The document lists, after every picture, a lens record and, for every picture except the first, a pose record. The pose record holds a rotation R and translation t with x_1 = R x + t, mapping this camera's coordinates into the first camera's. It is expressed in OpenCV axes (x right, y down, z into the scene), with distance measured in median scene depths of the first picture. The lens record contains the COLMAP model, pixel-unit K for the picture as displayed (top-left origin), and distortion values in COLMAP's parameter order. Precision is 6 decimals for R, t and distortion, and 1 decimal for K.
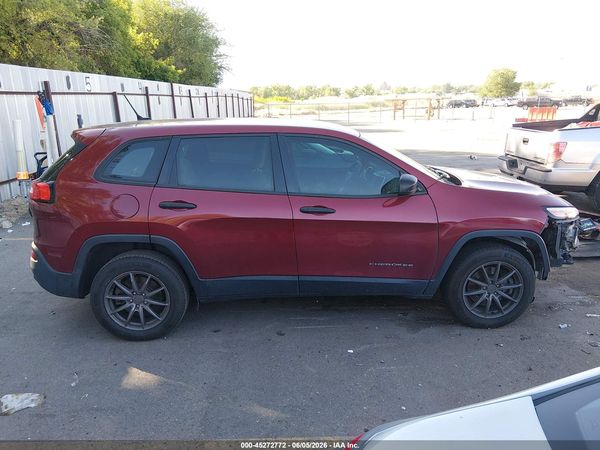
lens RADIAL K [[455.8, 0, 300.0], [0, 455.8, 225.0], [0, 0, 1]] dist [0.096281, -0.159455]
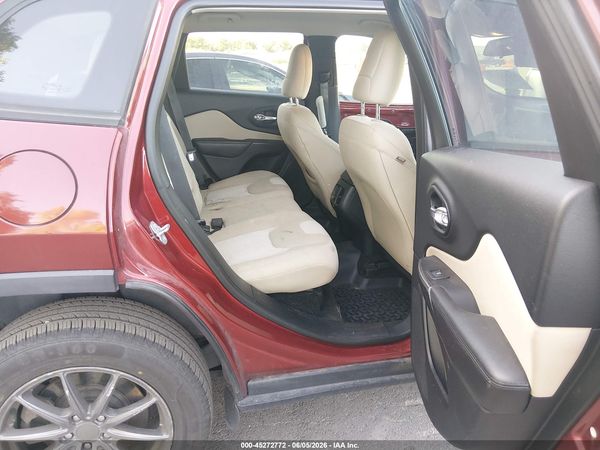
lens RADIAL K [[455.8, 0, 300.0], [0, 455.8, 225.0], [0, 0, 1]] dist [0.096281, -0.159455]
pose [[0.984211, -0.035050, 0.173495, -0.235109], [0.020011, 0.995947, 0.087687, -0.036010], [-0.175865, -0.082831, 0.980923, 0.604246]]
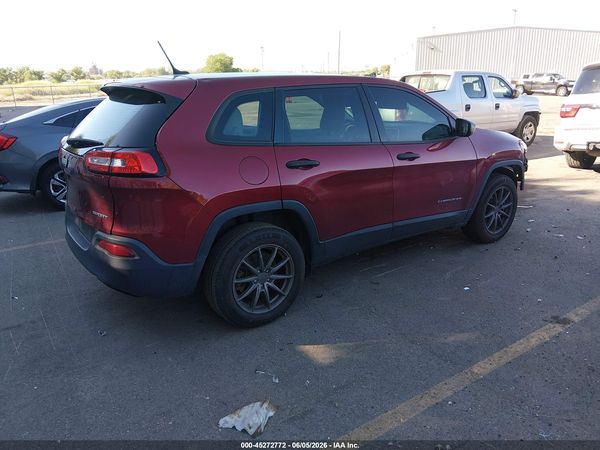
lens RADIAL K [[455.8, 0, 300.0], [0, 455.8, 225.0], [0, 0, 1]] dist [0.096281, -0.159455]
pose [[0.834838, -0.163225, 0.525740, -0.722124], [0.148209, 0.986411, 0.070903, 0.011263], [-0.530169, 0.018727, 0.847685, 0.220782]]
